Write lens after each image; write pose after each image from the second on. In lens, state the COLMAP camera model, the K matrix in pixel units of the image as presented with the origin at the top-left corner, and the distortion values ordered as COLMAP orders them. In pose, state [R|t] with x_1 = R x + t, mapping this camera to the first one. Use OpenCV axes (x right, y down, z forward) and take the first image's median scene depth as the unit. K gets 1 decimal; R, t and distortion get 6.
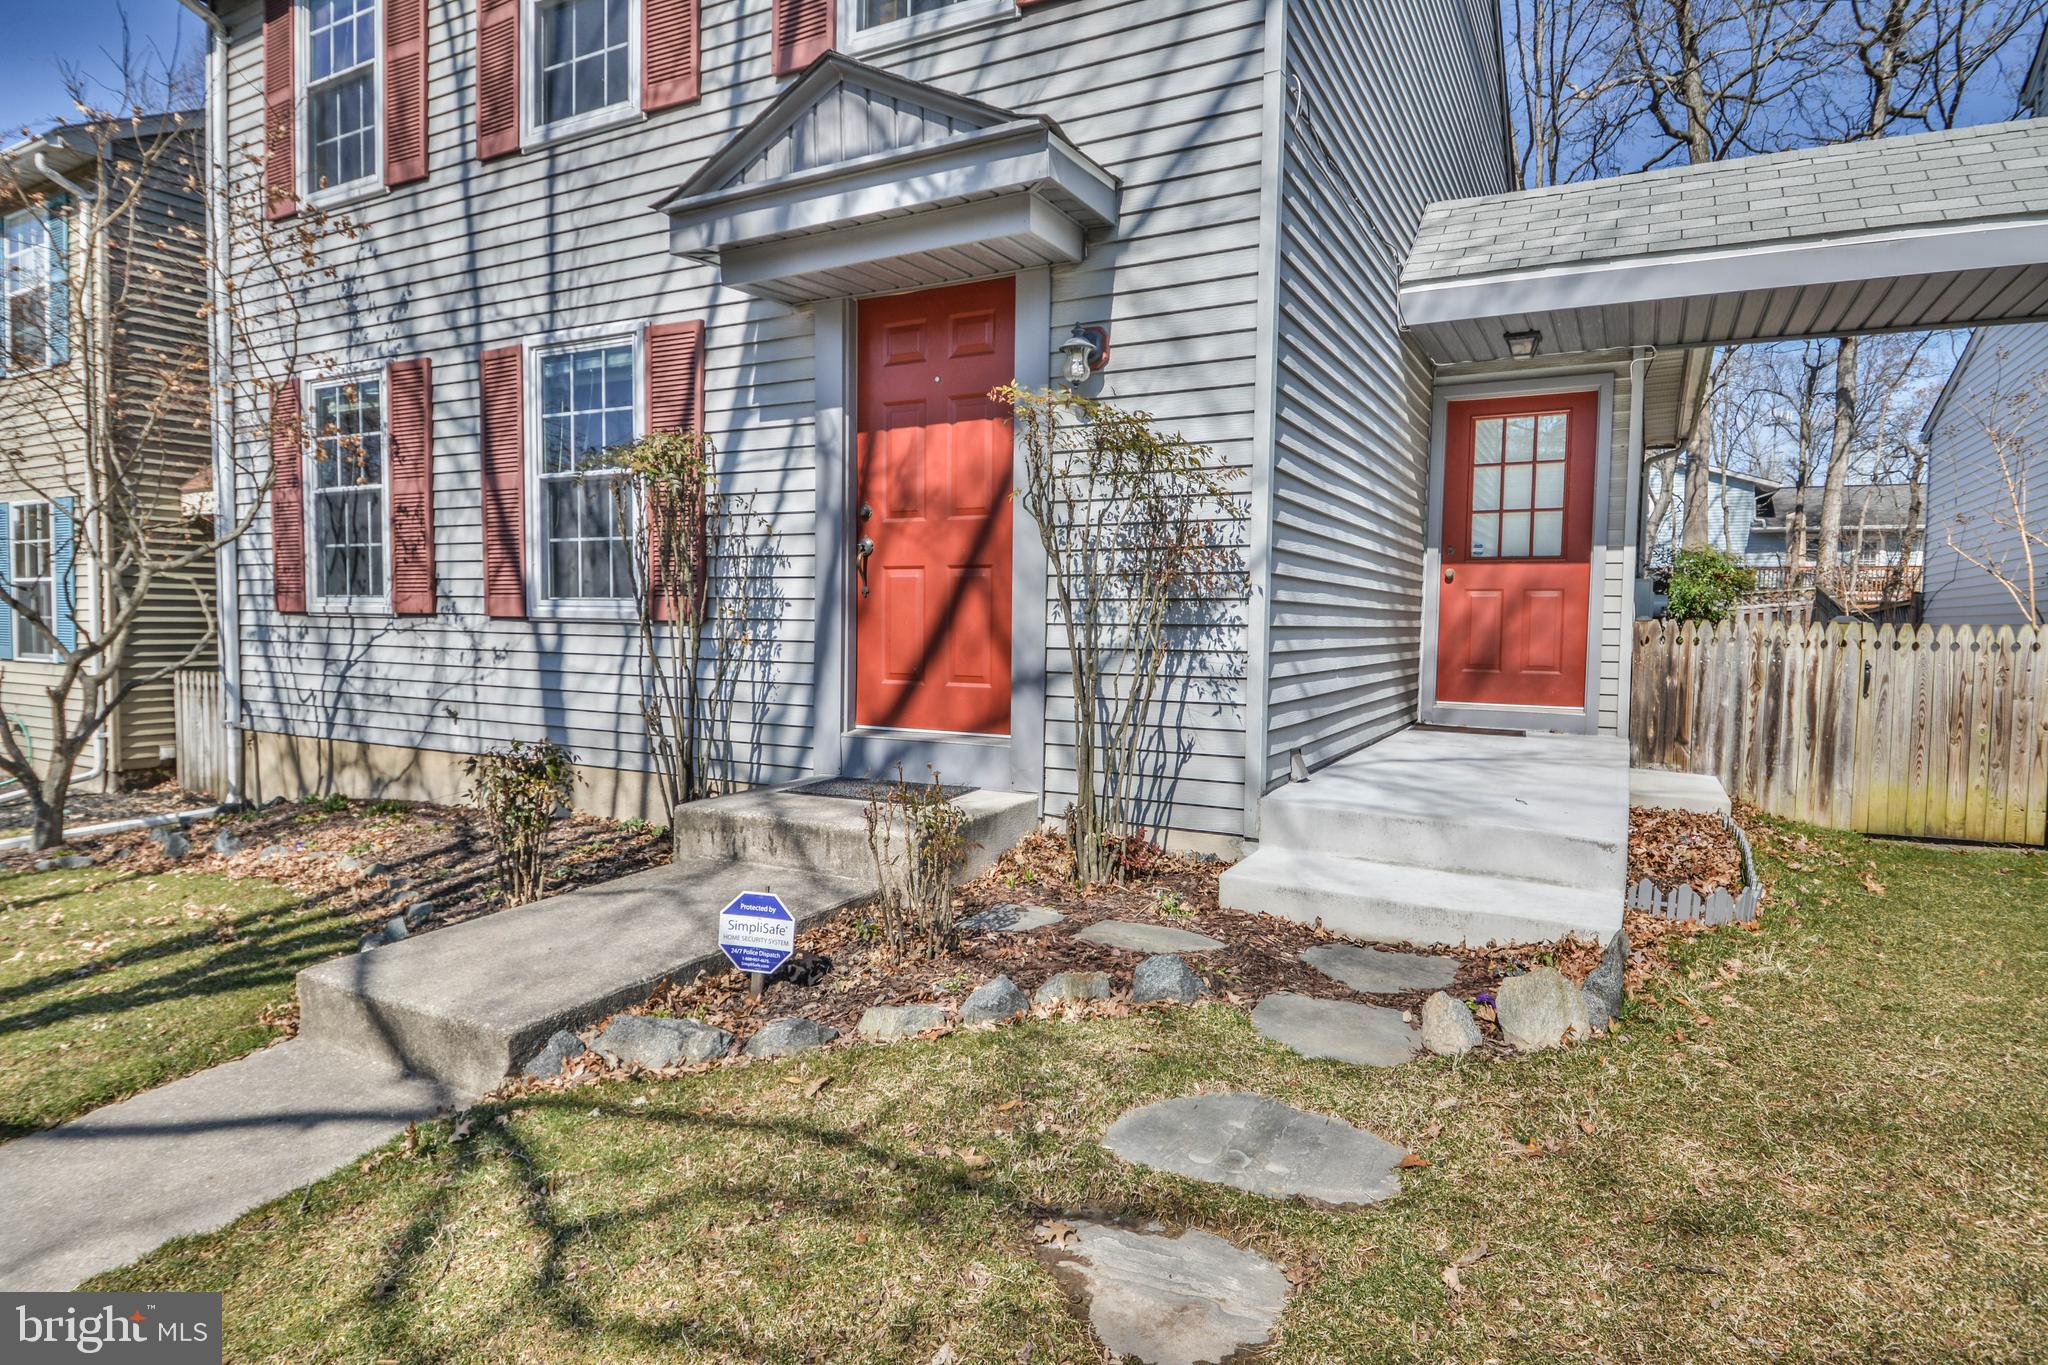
lens RADIAL K [[1148.2, 0, 1026.9], [0, 1148.2, 694.0], [0, 0, 1]] dist [-0.020296, -0.004807]
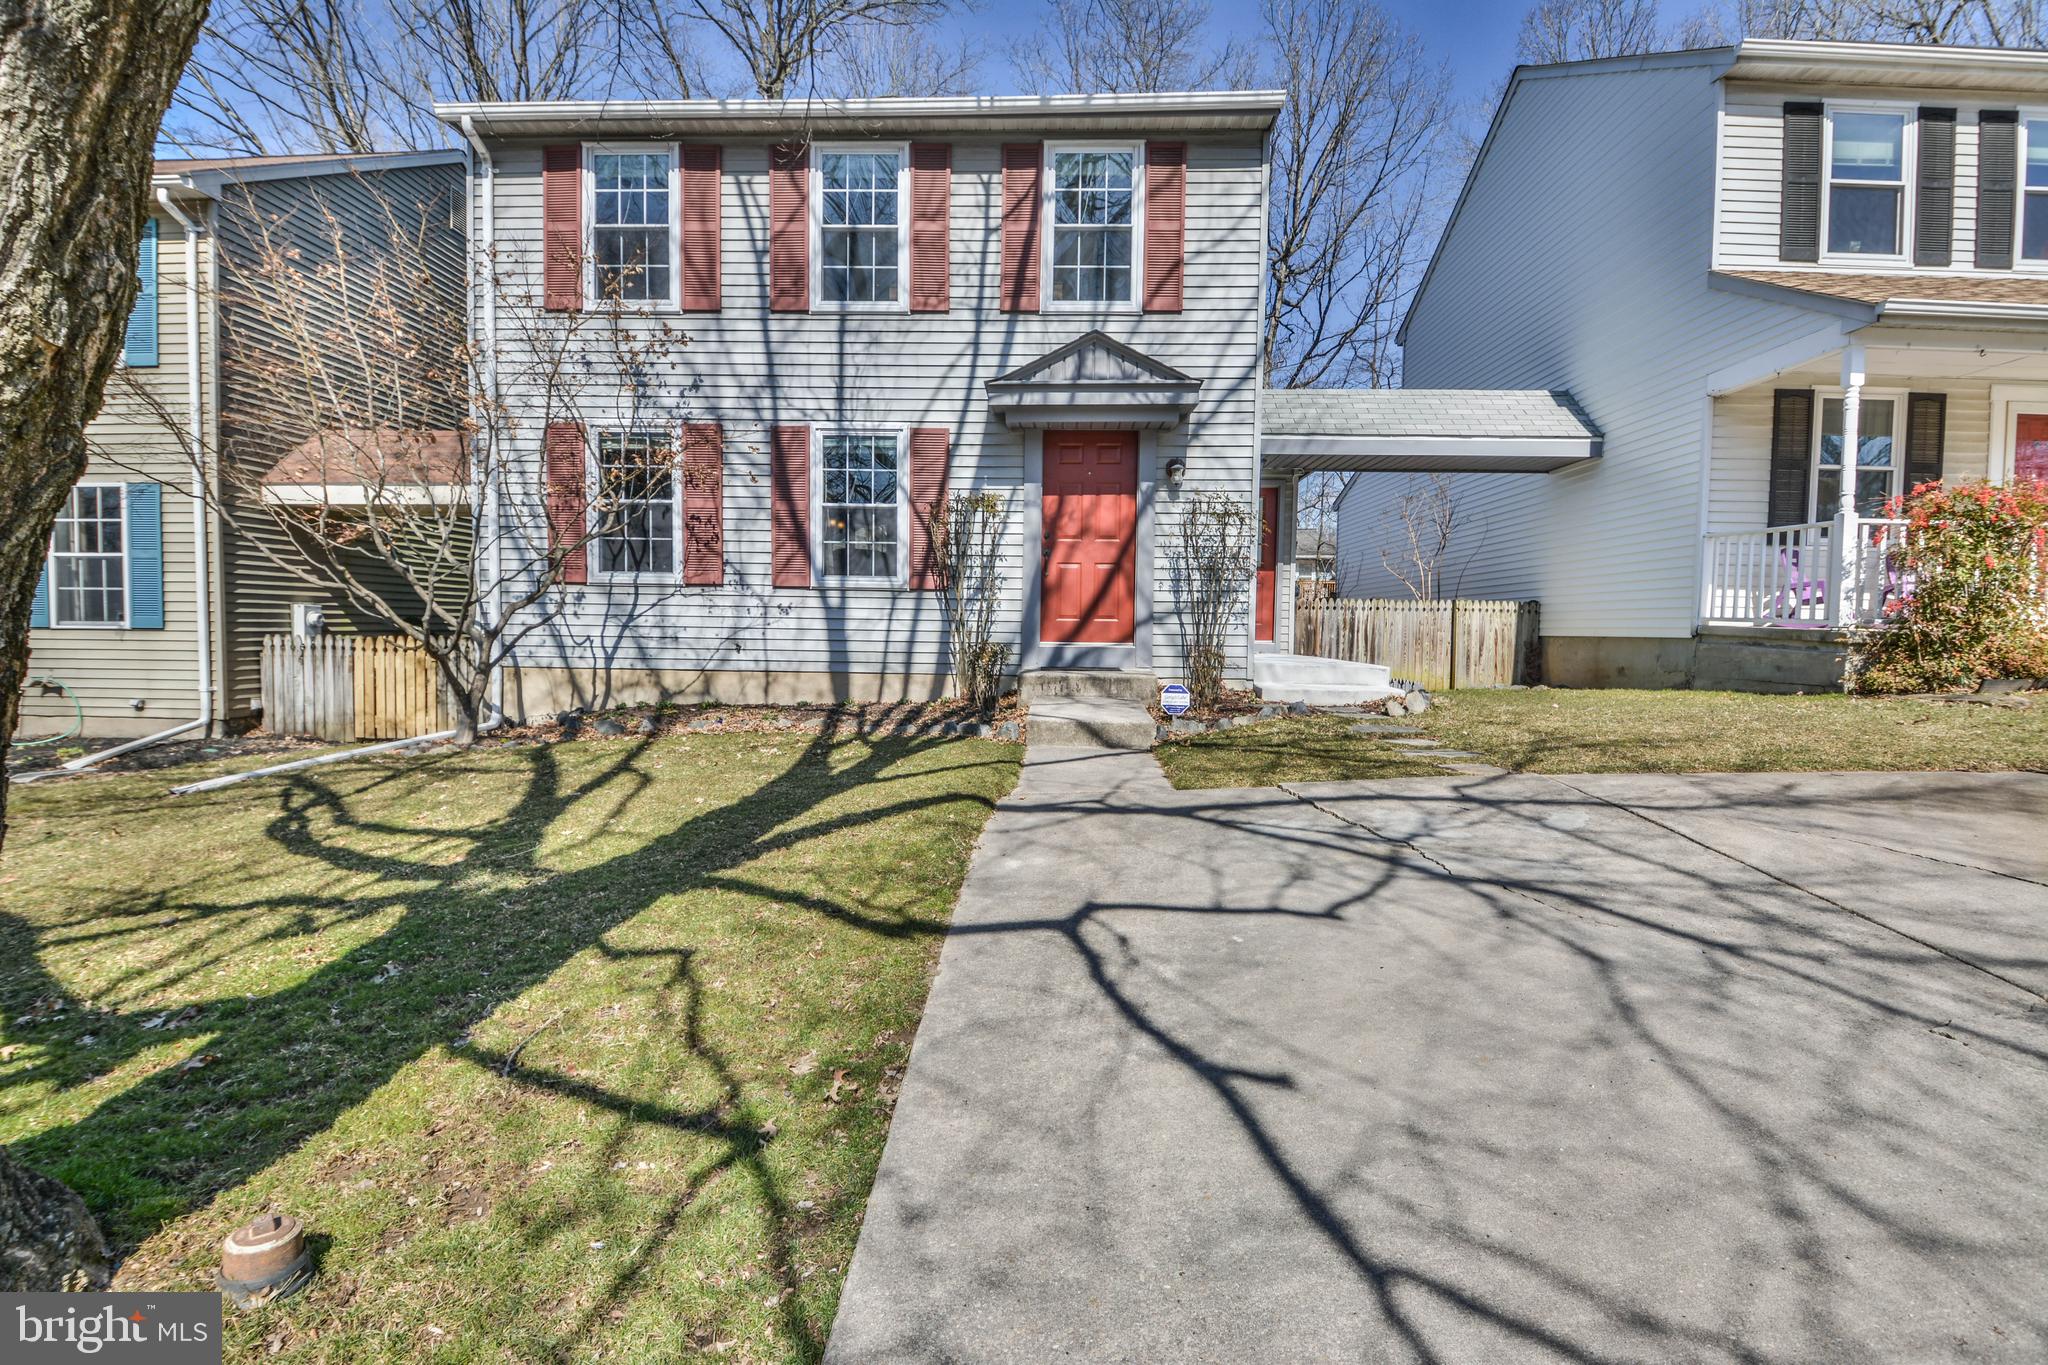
lens RADIAL K [[974.4, 0, 1012.4], [0, 974.4, 685.3], [0, 0, 1]] dist [-0.019923, -0.002582]
pose [[0.895694, -0.028964, 0.443727, -0.766572], [0.026869, 0.999578, 0.011011, 0.065995], [-0.443859, 0.002060, 0.896094, -0.391272]]
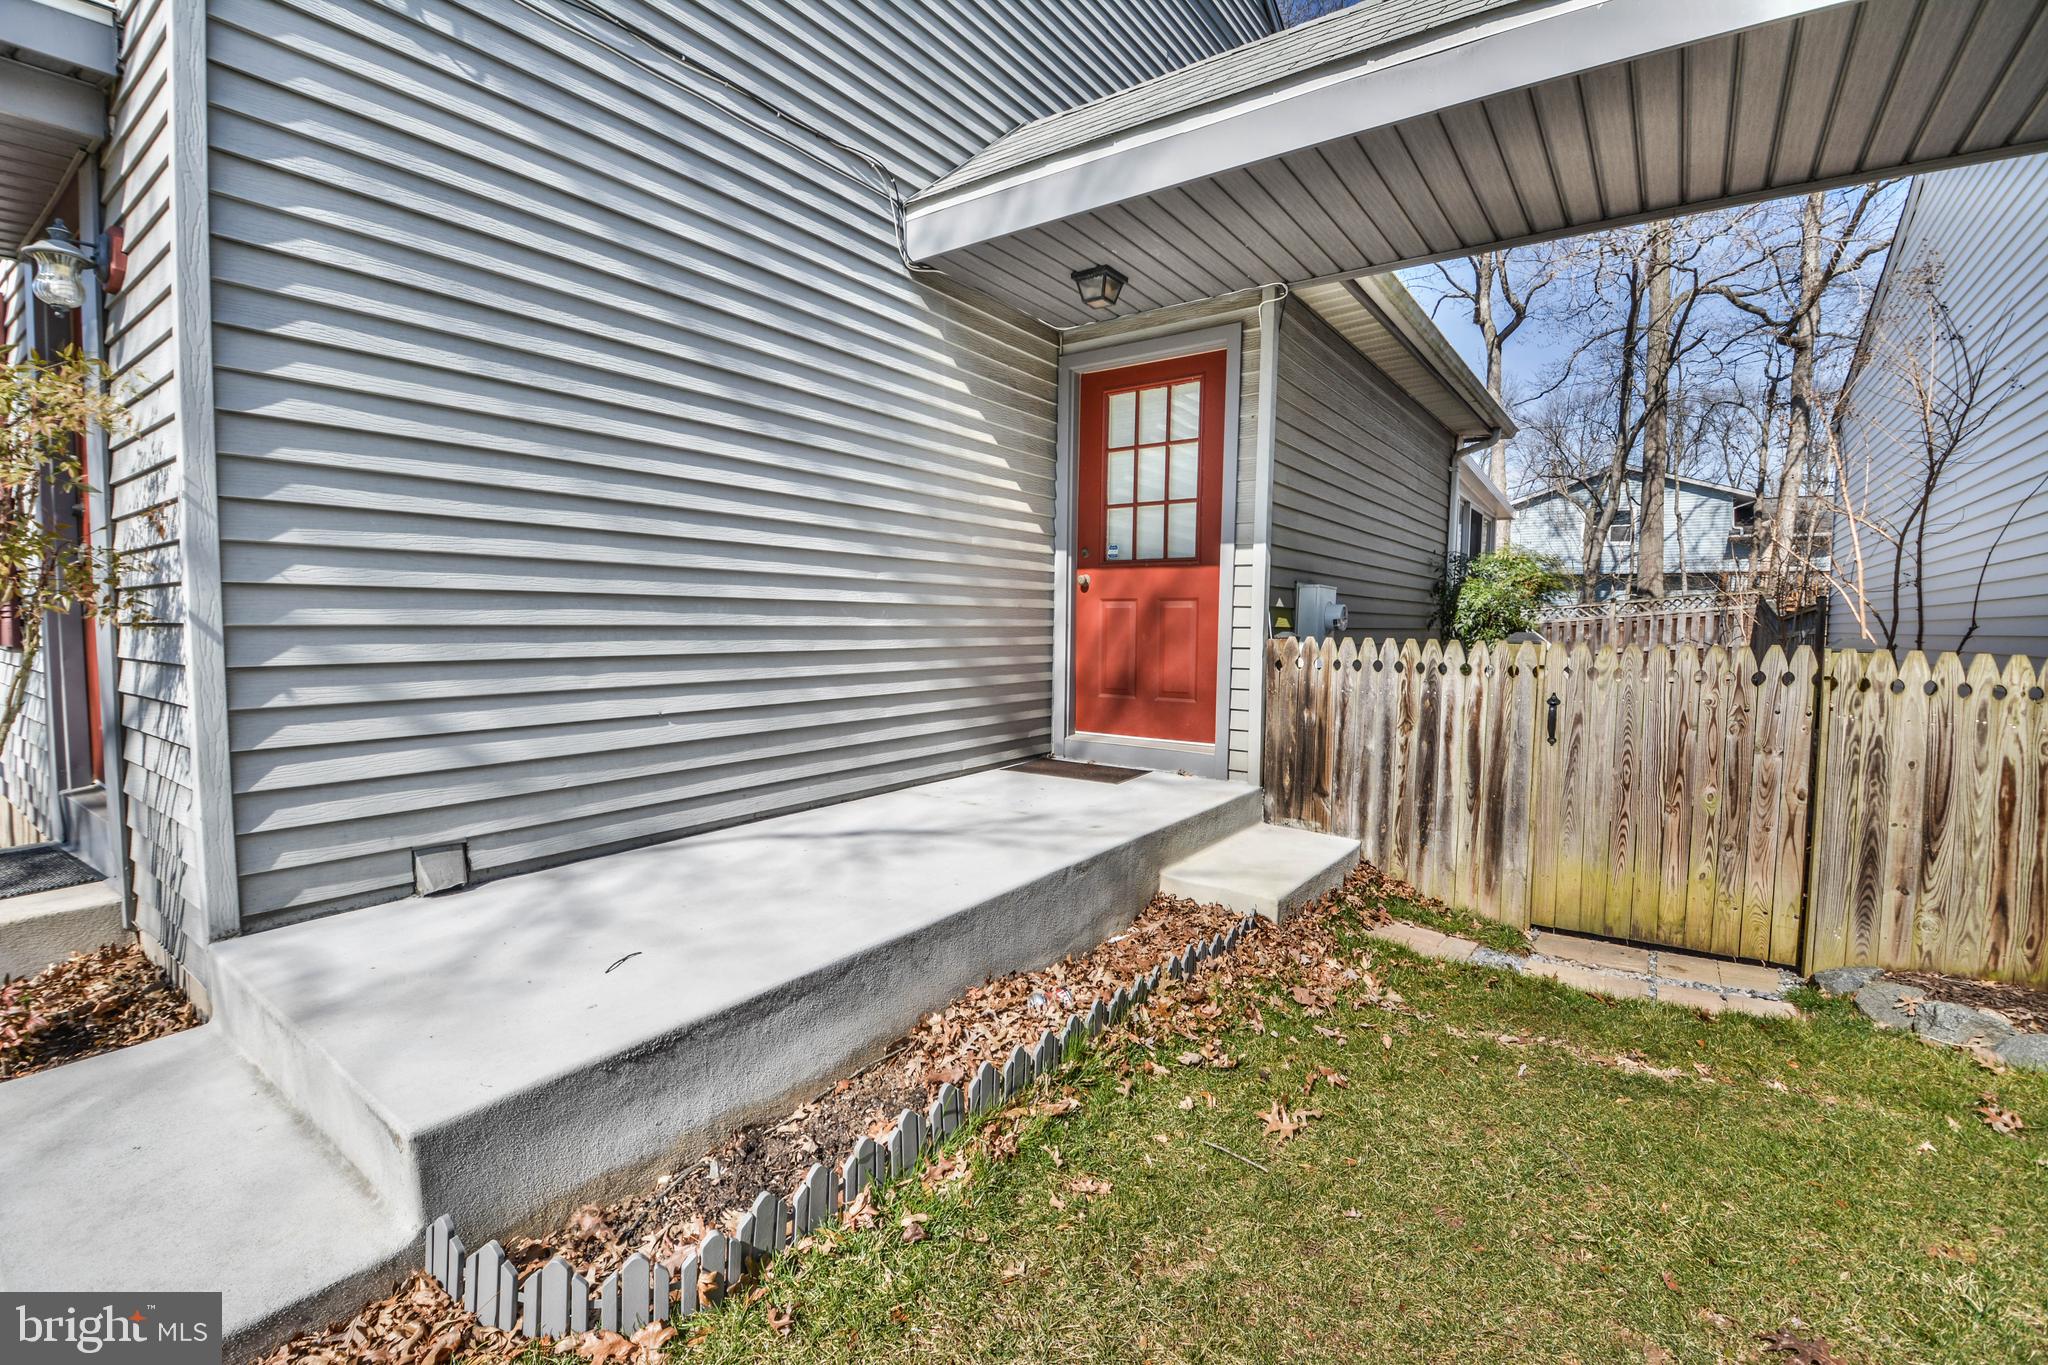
lens RADIAL K [[917.8, 0, 1028.0], [0, 917.8, 691.0], [0, 0, 1]] dist [-0.006094, -0.013036]
pose [[0.992845, 0.005648, -0.119280, 0.464891], [-0.004223, 0.999917, 0.012197, -0.036173], [0.119339, -0.011606, 0.992786, 0.365493]]
